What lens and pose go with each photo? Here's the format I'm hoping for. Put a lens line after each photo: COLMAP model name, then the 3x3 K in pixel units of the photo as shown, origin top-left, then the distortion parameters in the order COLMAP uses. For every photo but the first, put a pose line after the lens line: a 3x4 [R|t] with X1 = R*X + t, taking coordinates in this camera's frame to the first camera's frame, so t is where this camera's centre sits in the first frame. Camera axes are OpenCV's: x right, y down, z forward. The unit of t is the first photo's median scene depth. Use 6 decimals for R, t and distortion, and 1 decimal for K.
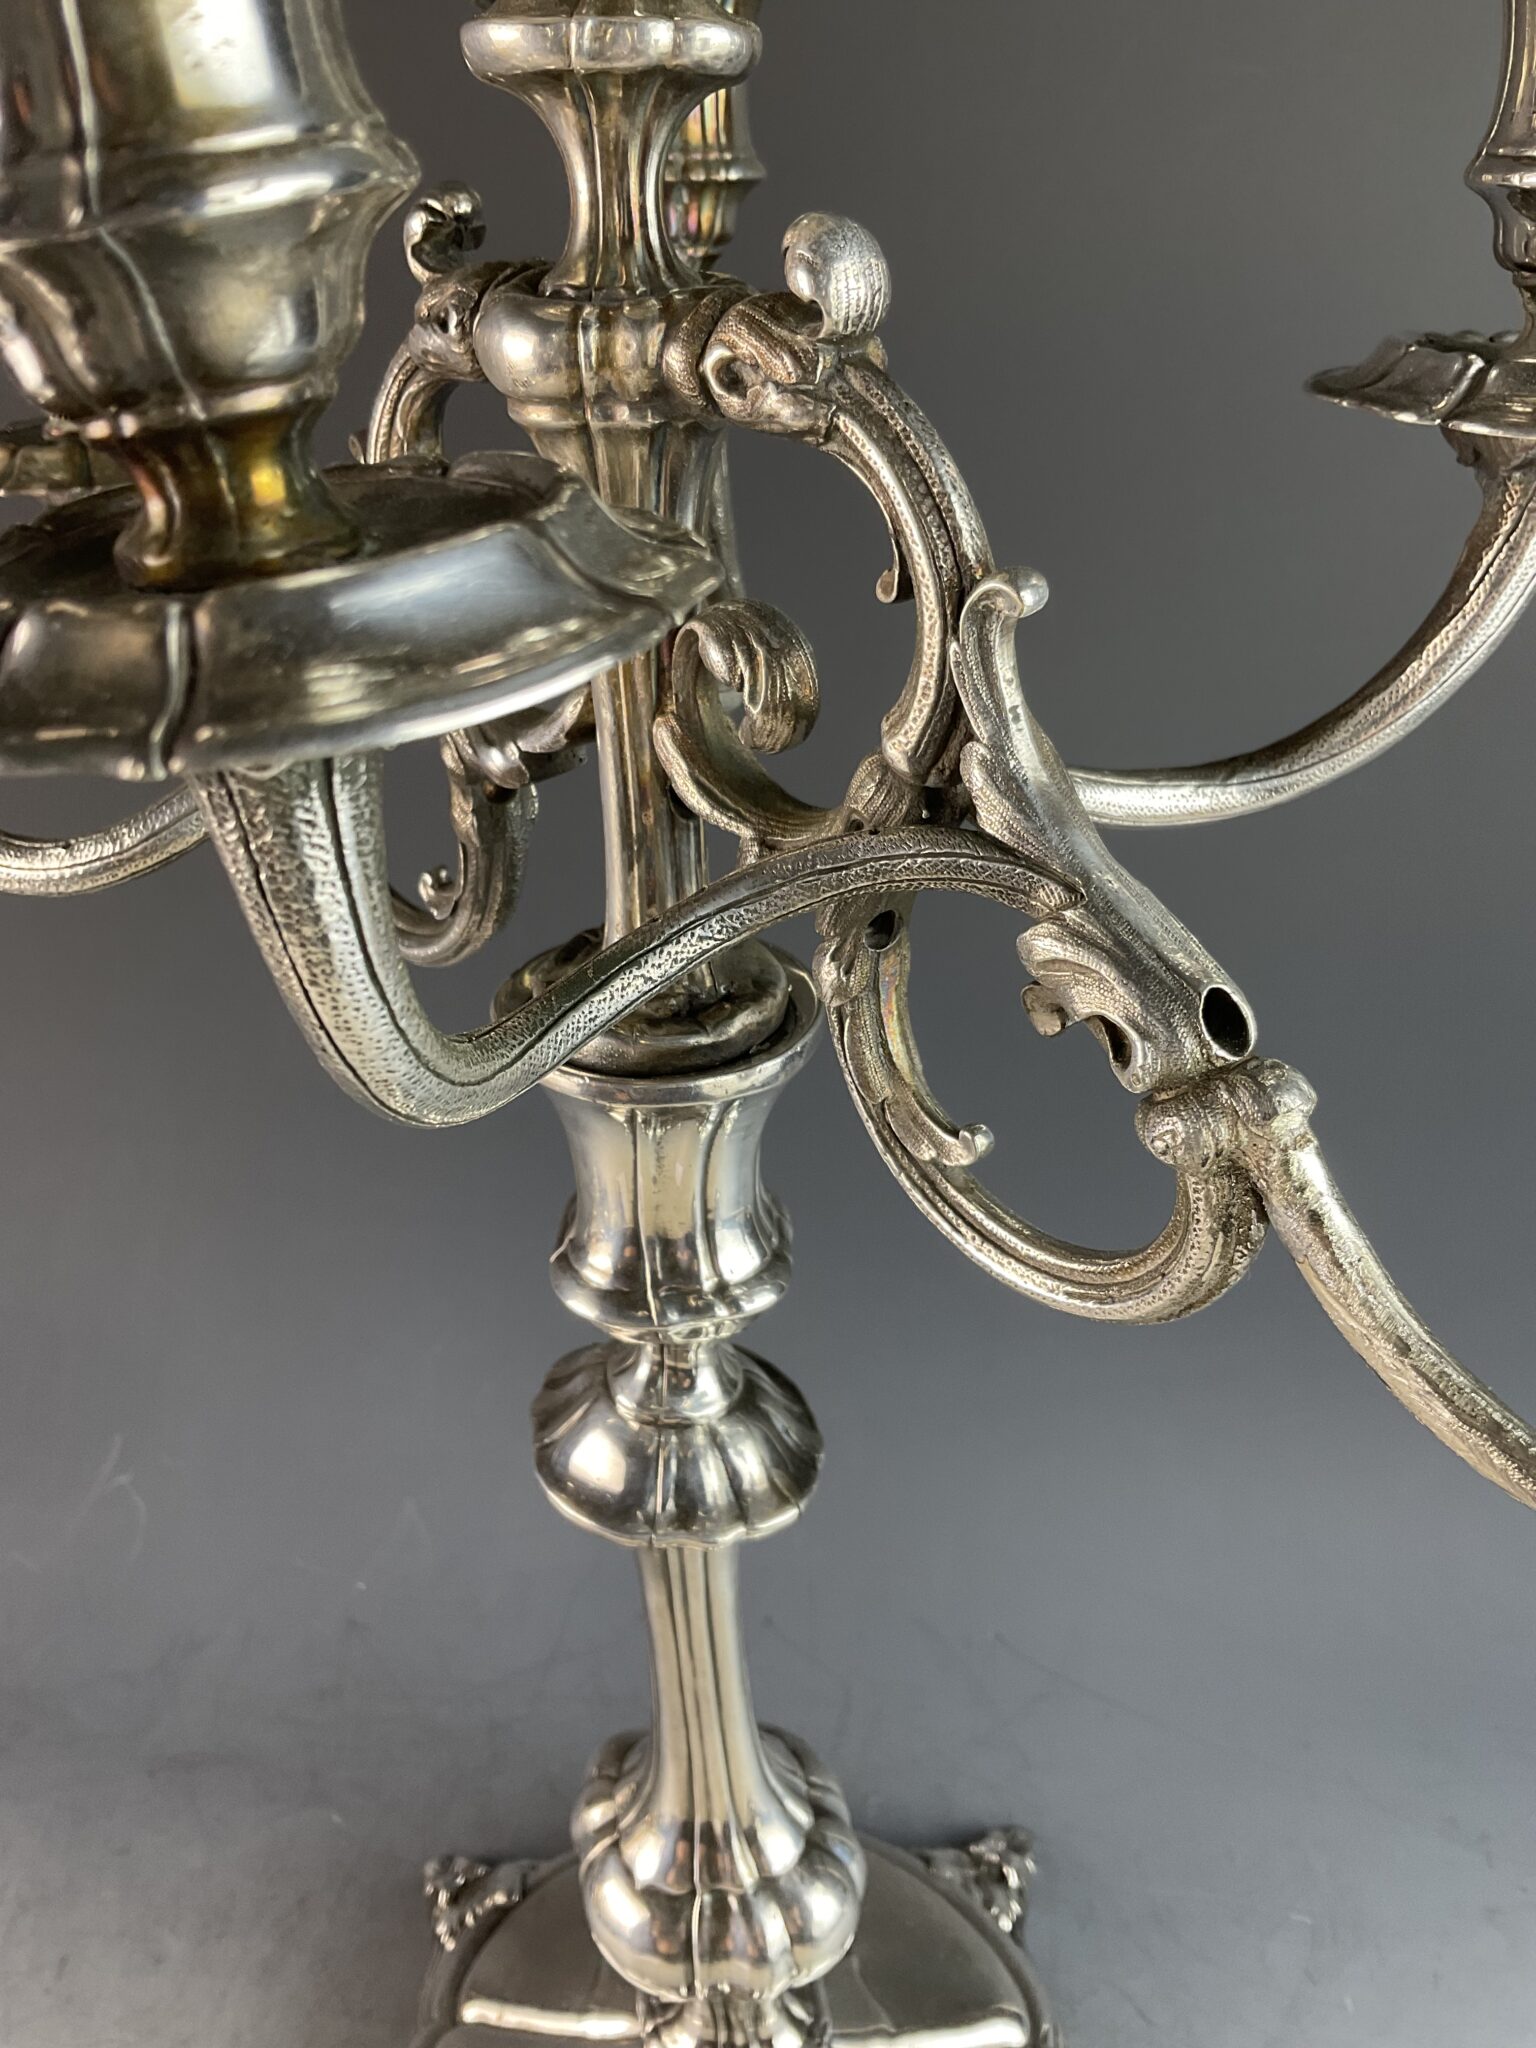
lens RADIAL K [[1677.9, 0, 768.0], [0, 1677.9, 1024.0], [0, 0, 1]] dist [0.035061, -0.099199]
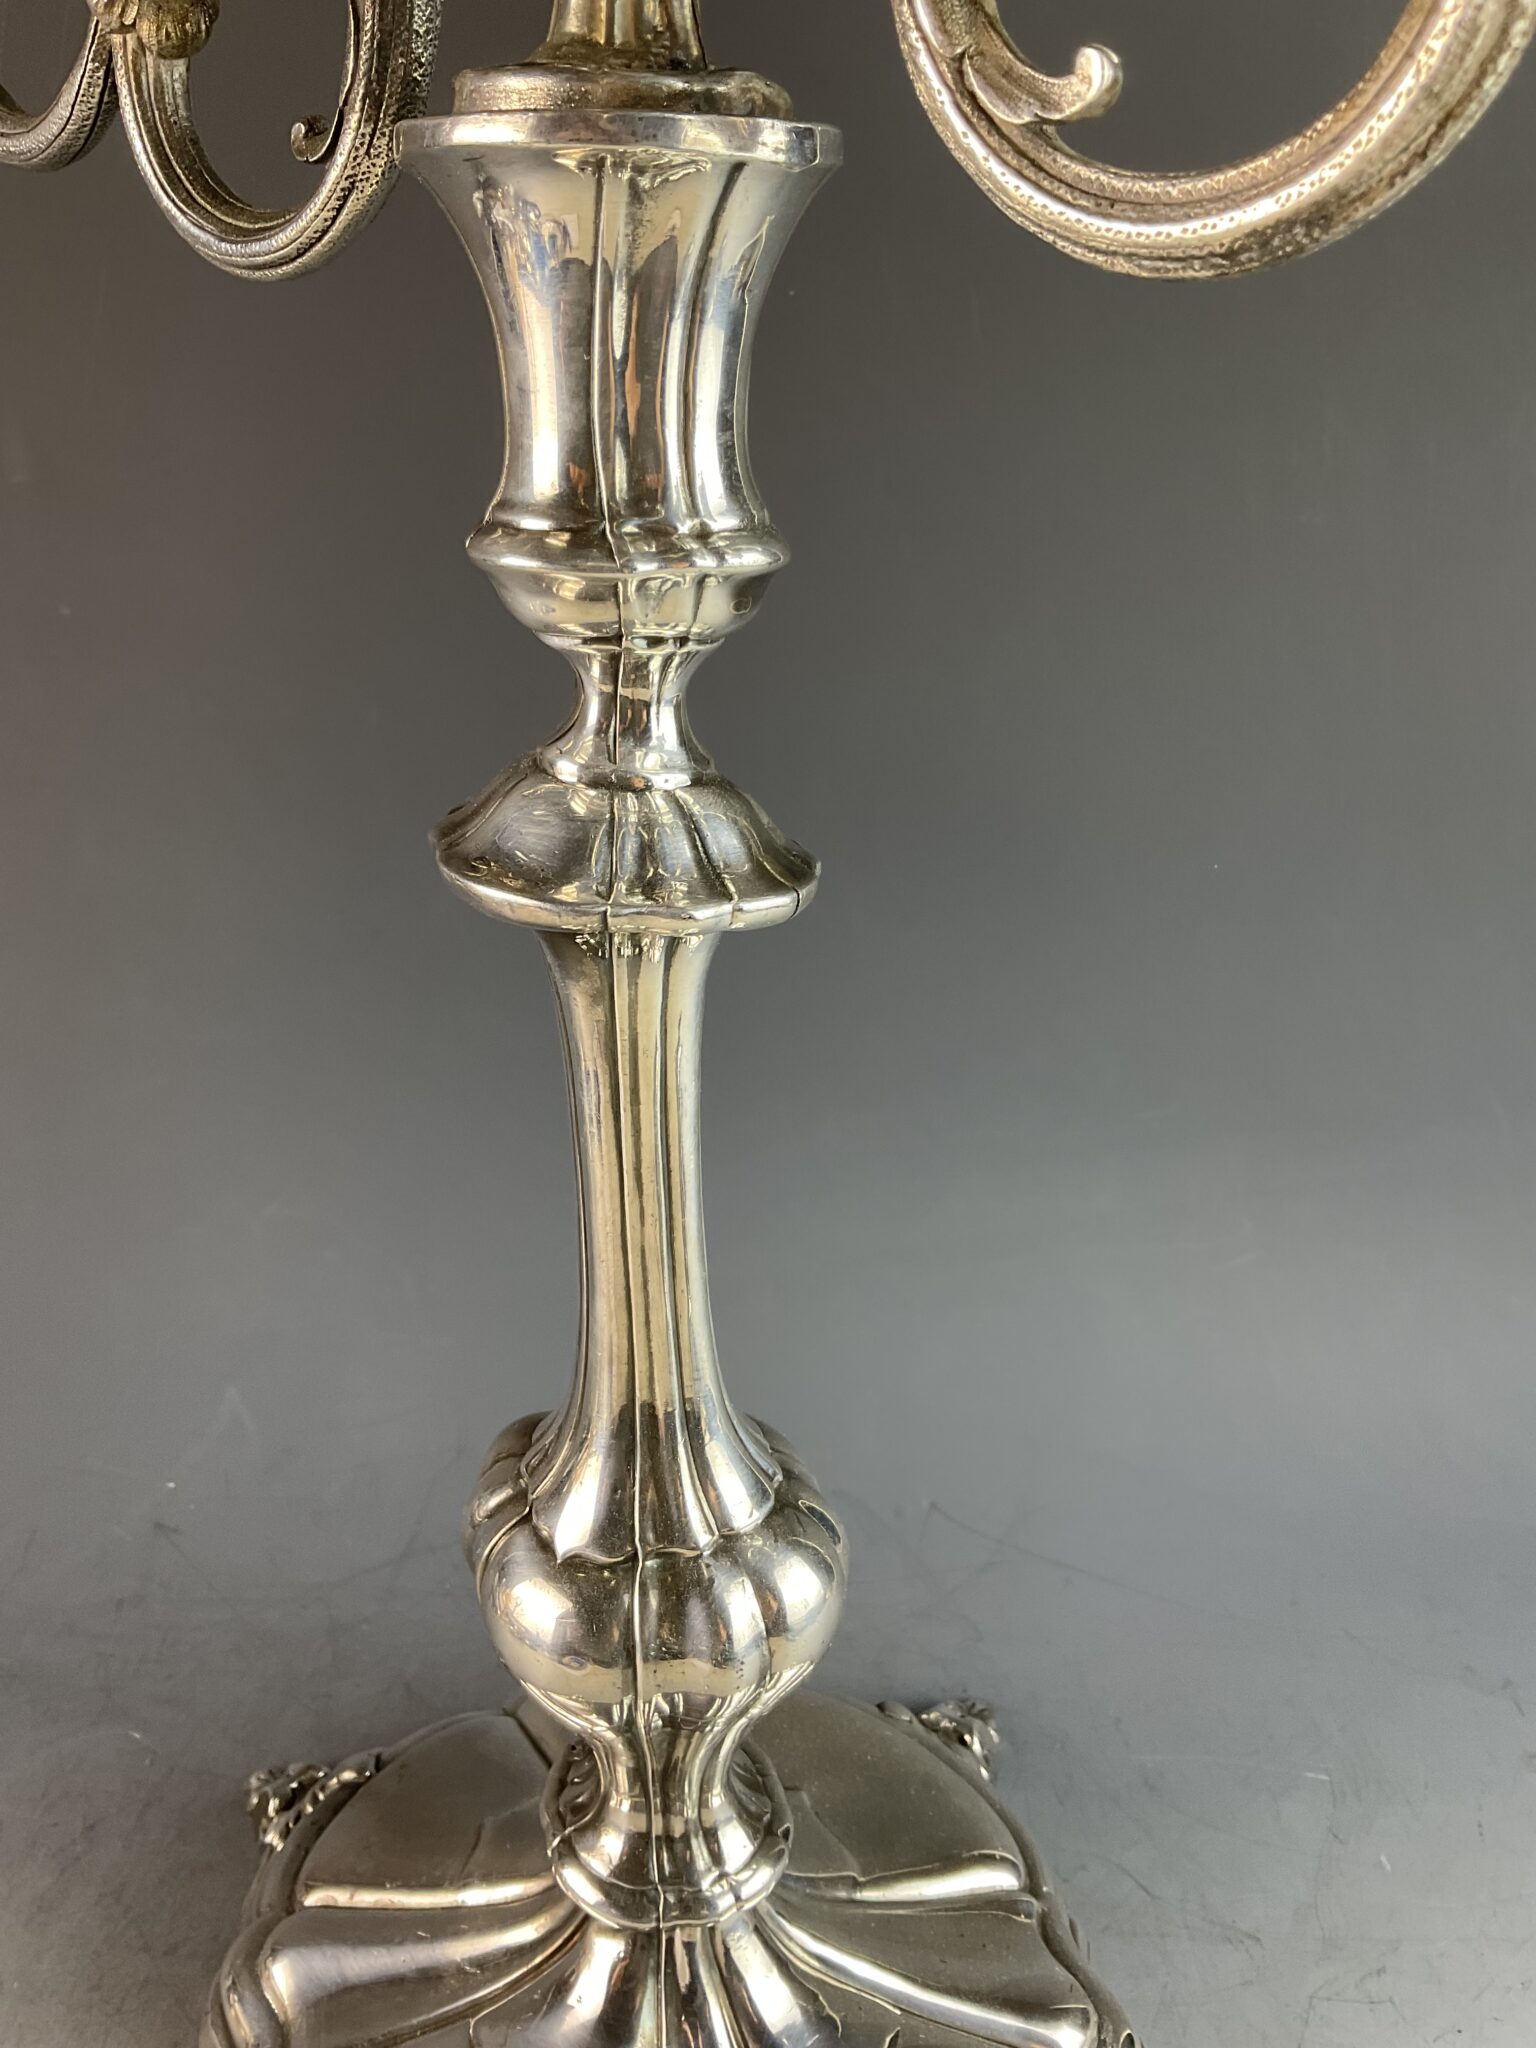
lens RADIAL K [[1677.9, 0, 768.0], [0, 1677.9, 1024.0], [0, 0, 1]] dist [0.035061, -0.099199]
pose [[0.994534, -0.005288, 0.104279, -0.058681], [0.016490, 0.994138, -0.106855, 0.341615], [-0.103102, 0.107990, 0.988791, 0.213523]]
